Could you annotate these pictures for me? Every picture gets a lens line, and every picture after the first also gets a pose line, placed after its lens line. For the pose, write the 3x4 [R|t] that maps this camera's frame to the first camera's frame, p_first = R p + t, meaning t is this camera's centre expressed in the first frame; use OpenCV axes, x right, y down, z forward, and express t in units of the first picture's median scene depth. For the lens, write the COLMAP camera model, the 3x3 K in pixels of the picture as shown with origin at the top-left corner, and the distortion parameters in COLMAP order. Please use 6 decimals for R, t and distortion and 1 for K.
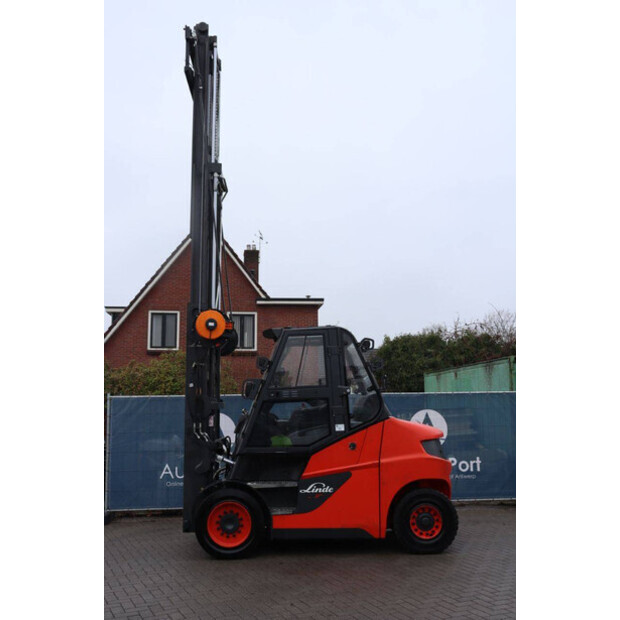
lens RADIAL K [[696.7, 0, 310.0], [0, 696.7, 310.0], [0, 0, 1]] dist [-0.086956, 0.292246]
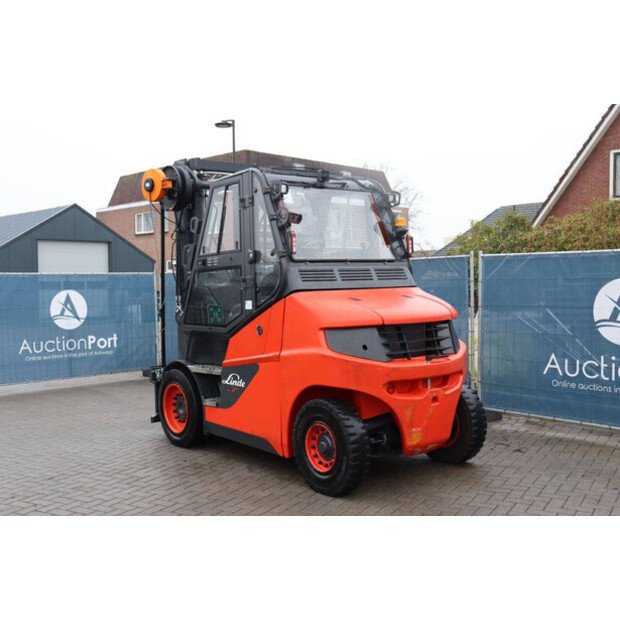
lens RADIAL K [[732.3, 0, 310.0], [0, 732.3, 310.0], [0, 0, 1]] dist [0.011265, 0.034201]
pose [[0.581888, 0.033344, -0.812585, 0.728156], [0.124387, 0.983754, 0.129441, 0.080482], [0.803700, -0.176395, 0.568288, 0.604265]]
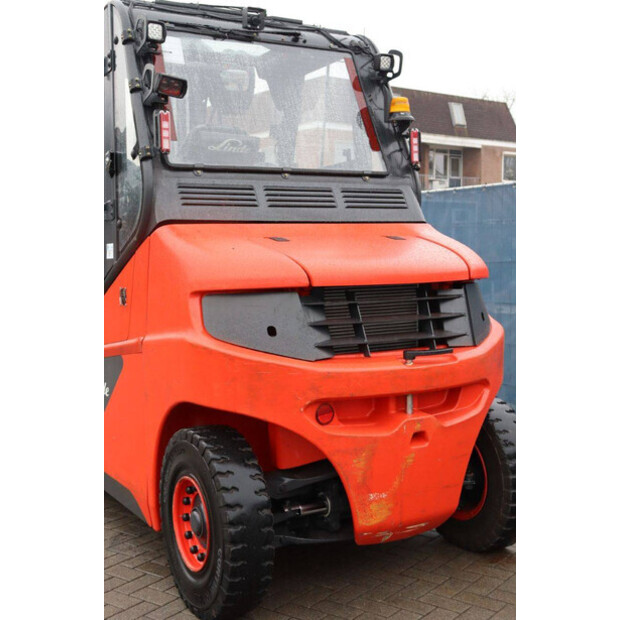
lens RADIAL K [[863.2, 0, 310.0], [0, 863.2, 310.0], [0, 0, 1]] dist [0.081660, 0.025273]
pose [[0.464171, 0.068177, -0.883118, 0.567861], [0.128636, 0.981274, 0.143366, 0.144915], [0.876355, -0.180147, 0.446709, 0.867903]]
